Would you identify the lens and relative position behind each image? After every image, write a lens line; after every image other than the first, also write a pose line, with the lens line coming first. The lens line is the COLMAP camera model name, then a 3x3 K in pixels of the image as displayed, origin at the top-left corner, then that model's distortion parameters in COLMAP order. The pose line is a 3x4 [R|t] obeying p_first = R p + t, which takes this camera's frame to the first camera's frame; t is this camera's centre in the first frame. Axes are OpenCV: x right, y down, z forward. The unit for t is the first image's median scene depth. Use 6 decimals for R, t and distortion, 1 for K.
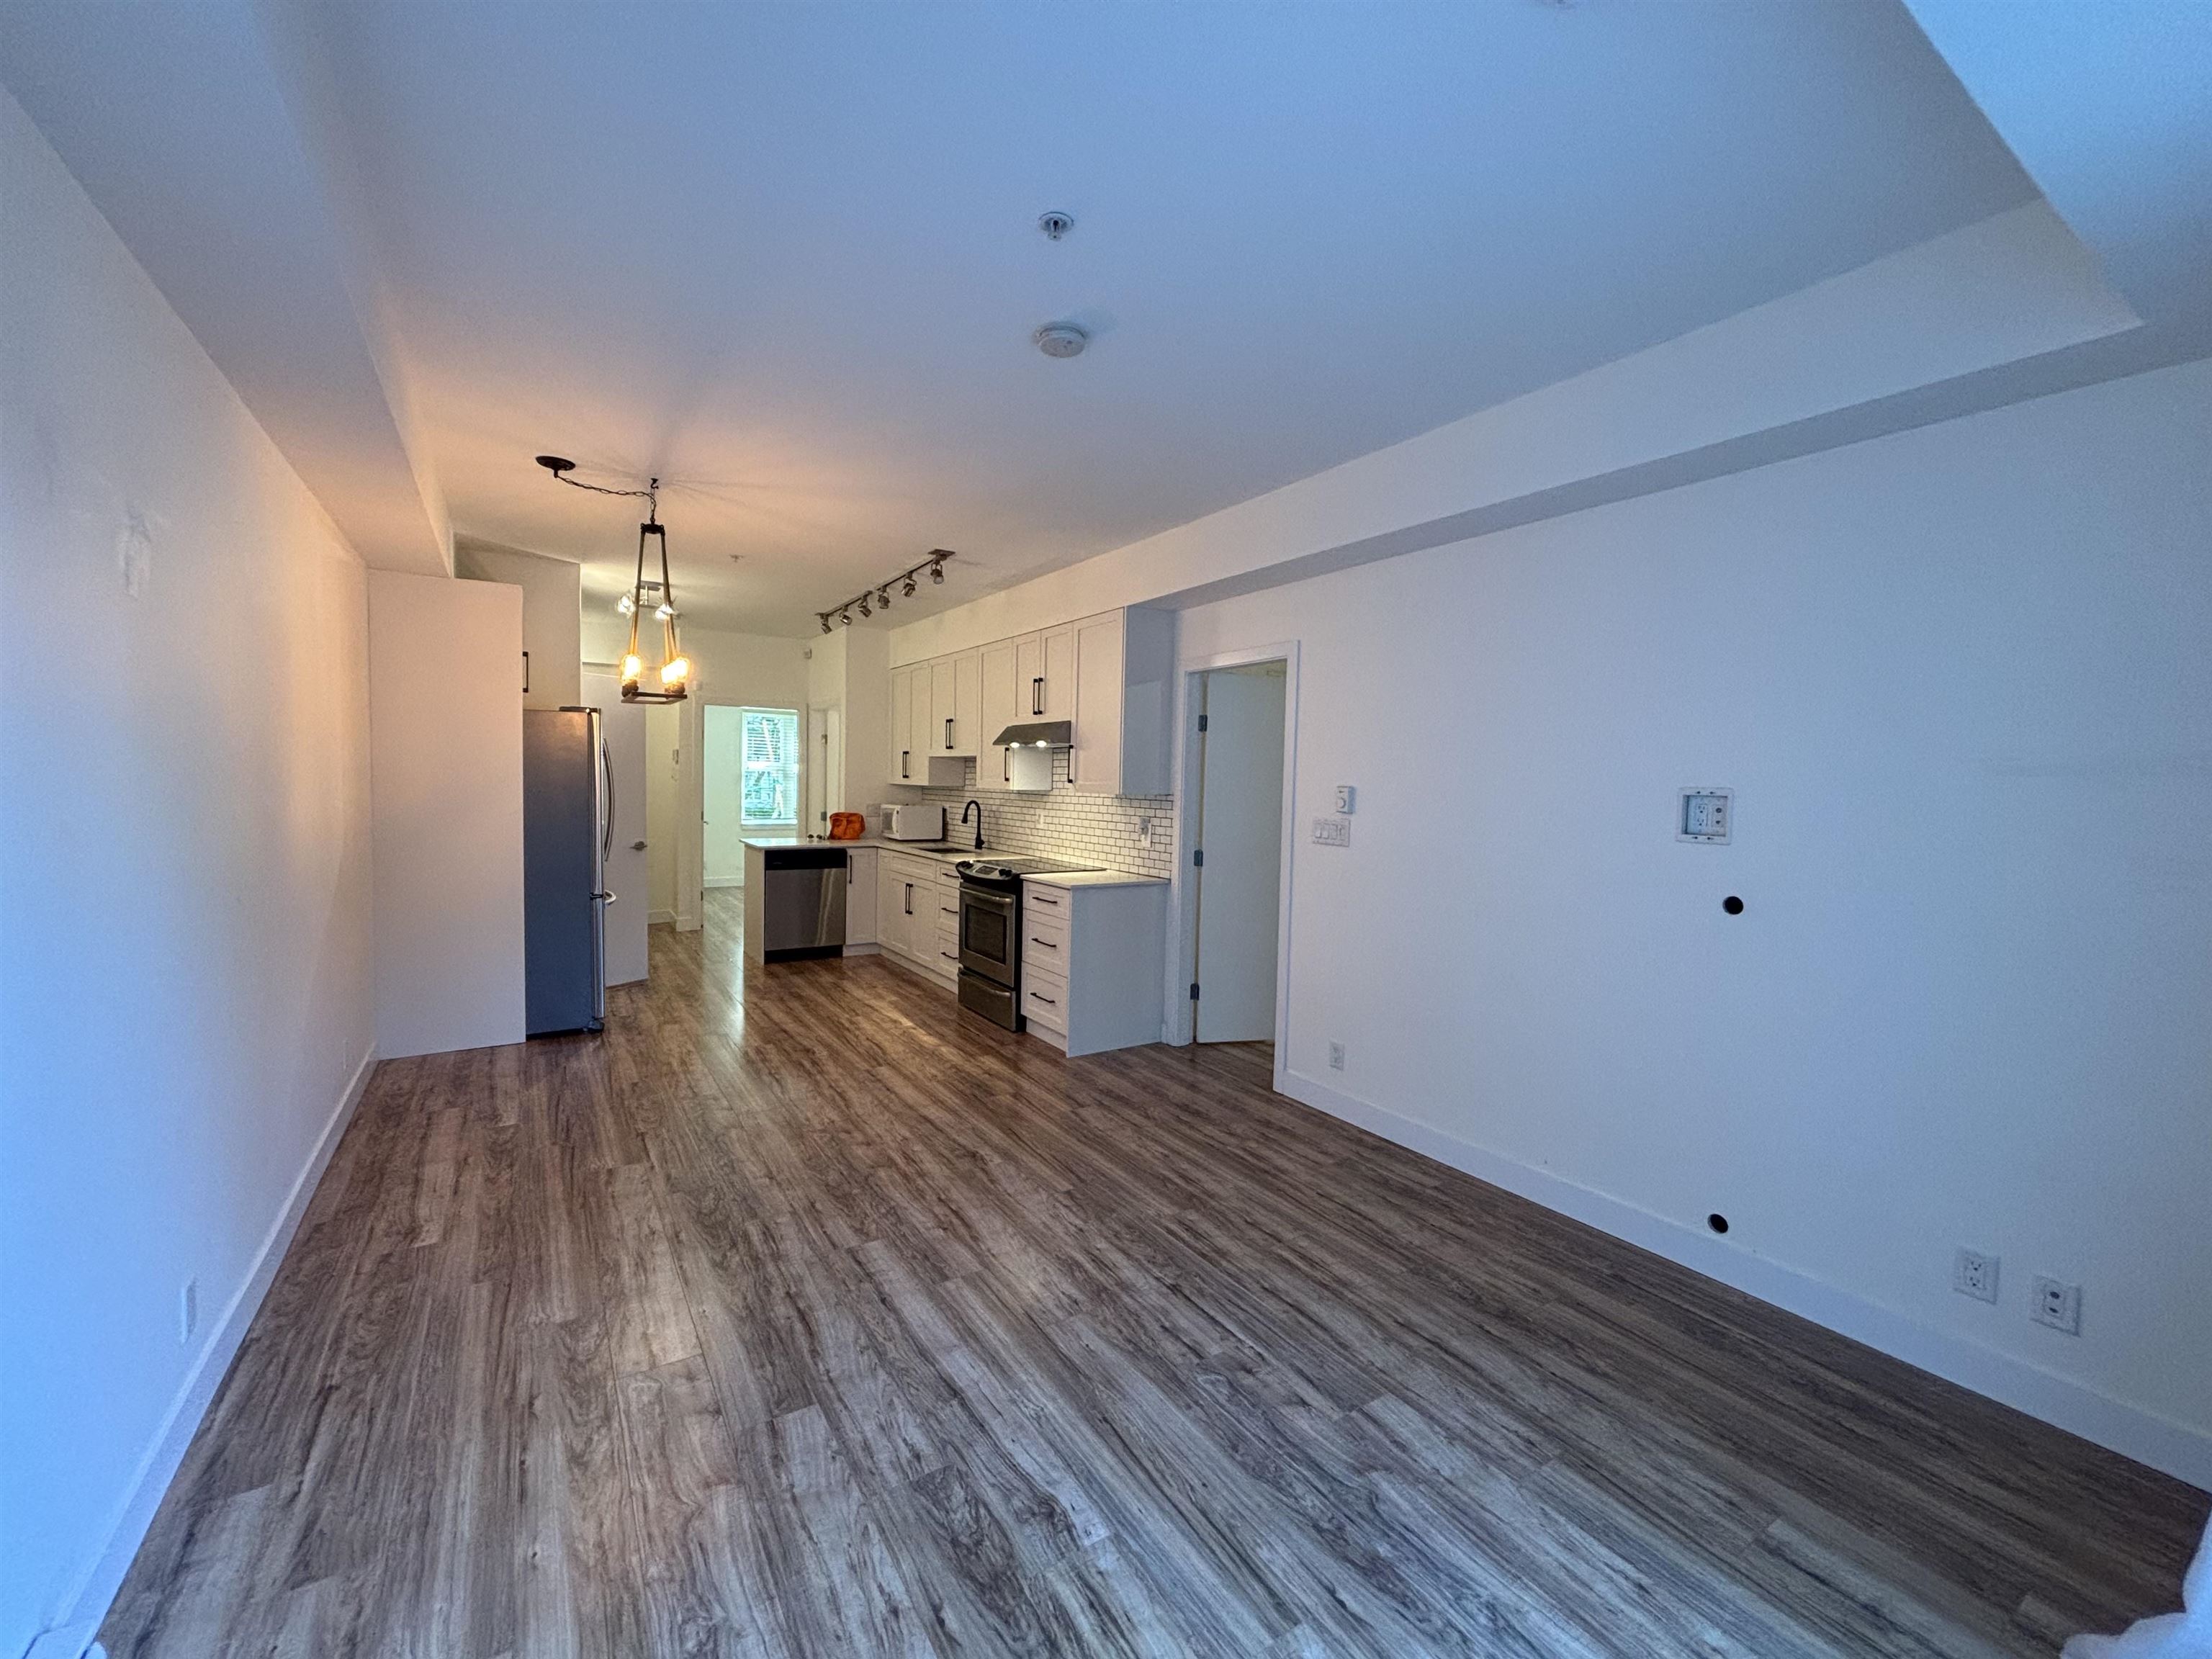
lens RADIAL K [[890.9, 0, 1105.5], [0, 890.9, 826.1], [0, 0, 1]] dist [-0.000283, 0.000012]
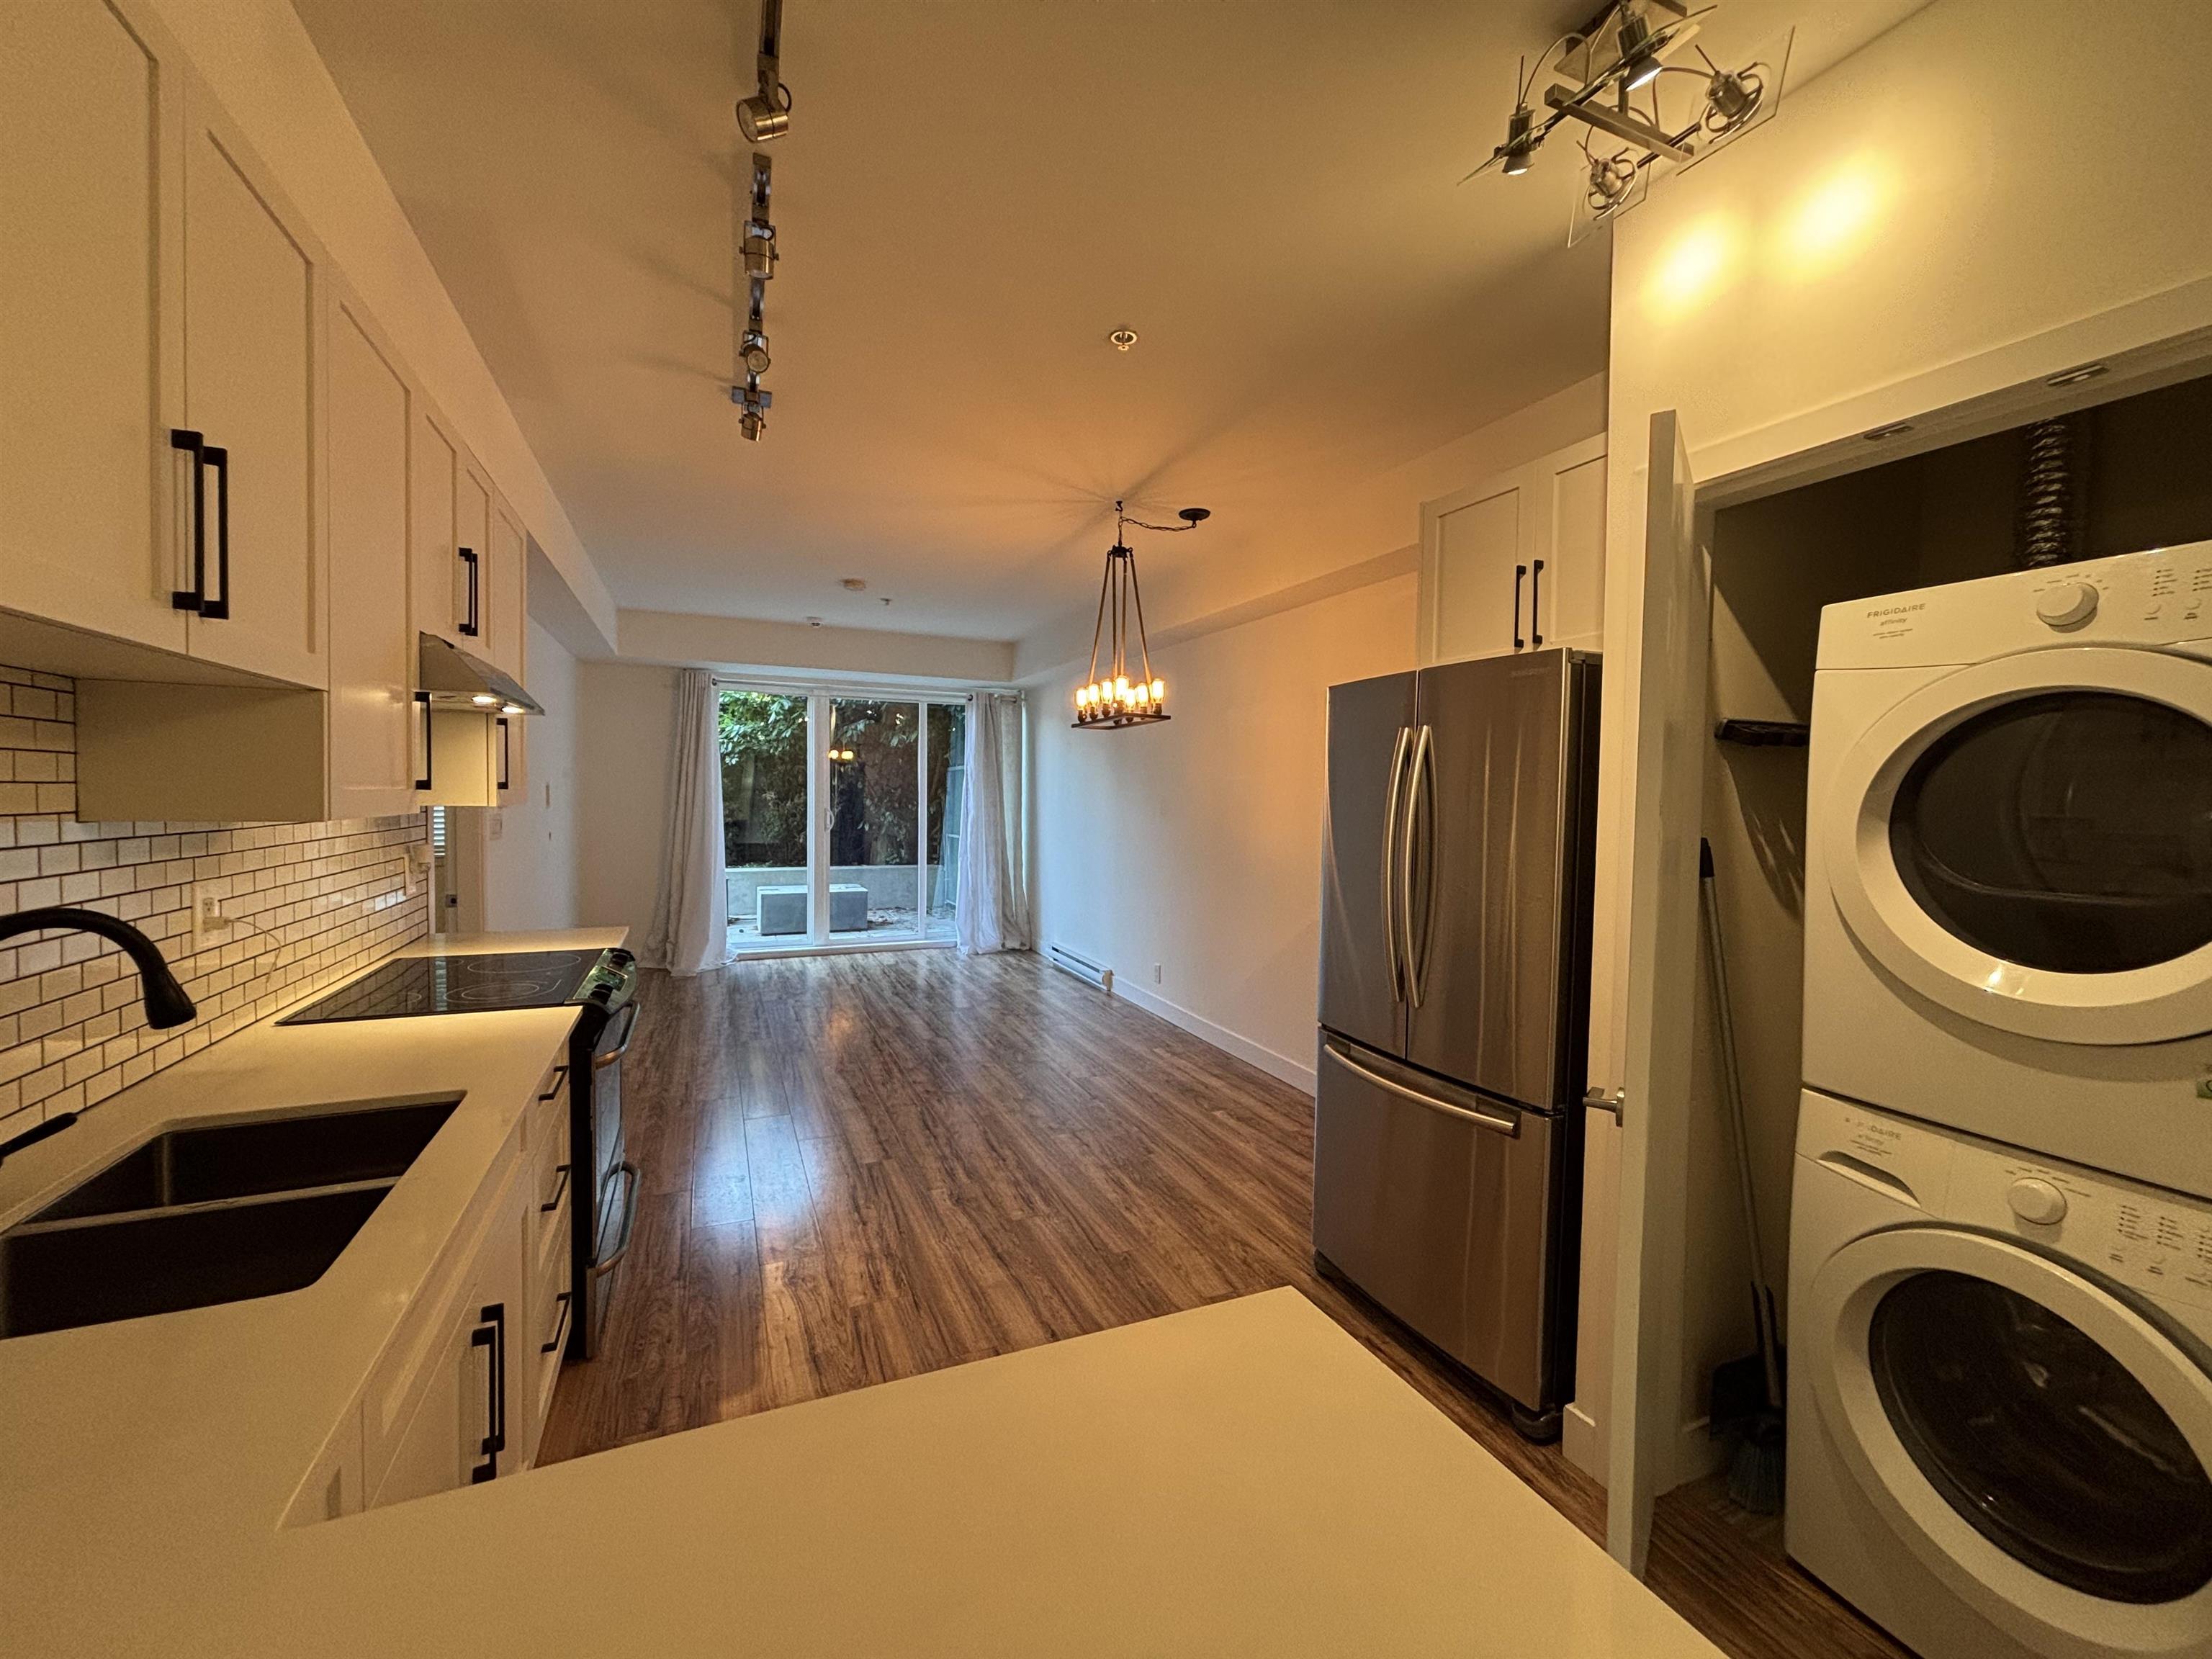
lens RADIAL K [[890.9, 0, 1106.2], [0, 890.9, 819.1], [0, 0, 1]] dist [-0.000283, 0.000012]
pose [[-0.986493, -0.039994, 0.158847, -0.670379], [-0.025789, 0.995562, 0.090502, -0.124400], [-0.161762, 0.085183, -0.983147, 2.015280]]
